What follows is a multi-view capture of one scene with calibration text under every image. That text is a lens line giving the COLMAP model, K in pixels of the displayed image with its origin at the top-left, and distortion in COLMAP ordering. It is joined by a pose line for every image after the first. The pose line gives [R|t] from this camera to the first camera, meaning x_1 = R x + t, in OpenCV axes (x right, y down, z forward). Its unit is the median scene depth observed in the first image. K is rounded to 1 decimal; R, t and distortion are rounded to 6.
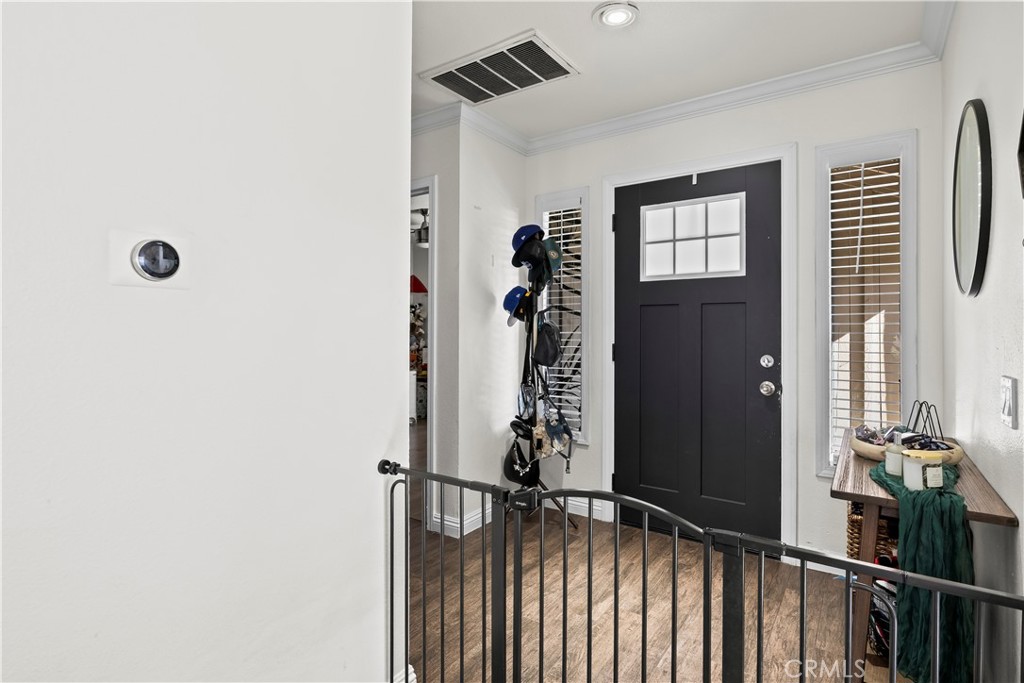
lens RADIAL K [[524.1, 0, 509.6], [0, 524.1, 338.3], [0, 0, 1]] dist [-0.000186, -0.000002]
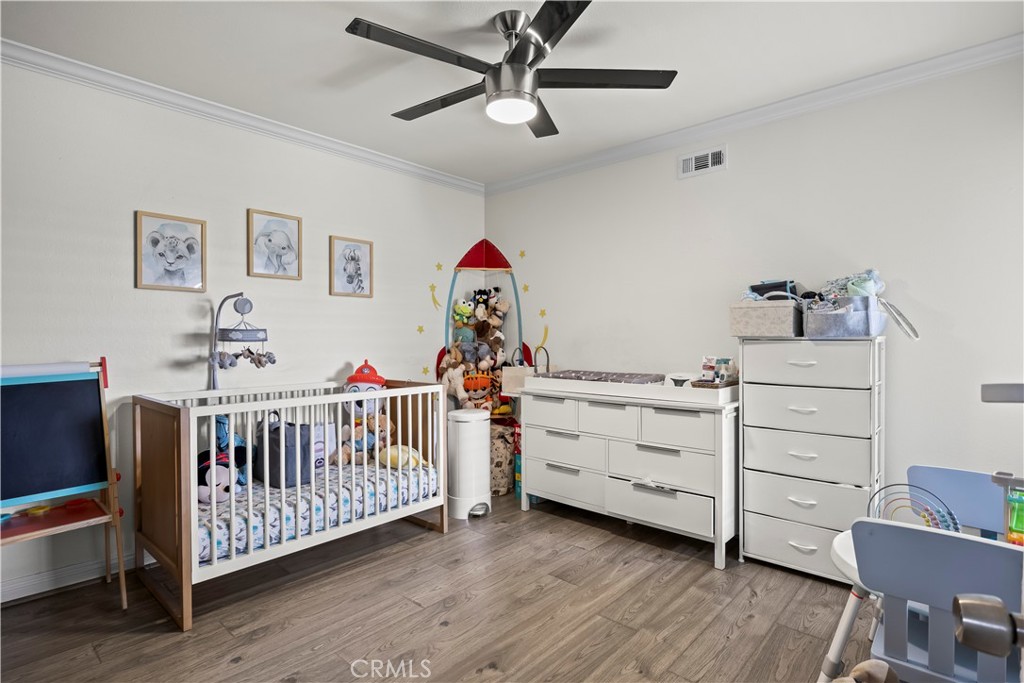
lens RADIAL K [[524.1, 0, 514.2], [0, 524.1, 341.1], [0, 0, 1]] dist [-0.000186, -0.000002]
pose [[0.991137, -0.002298, -0.132821, -0.077480], [0.002599, 0.999994, 0.002097, -0.008447], [0.132816, -0.002424, 0.991138, 0.444056]]
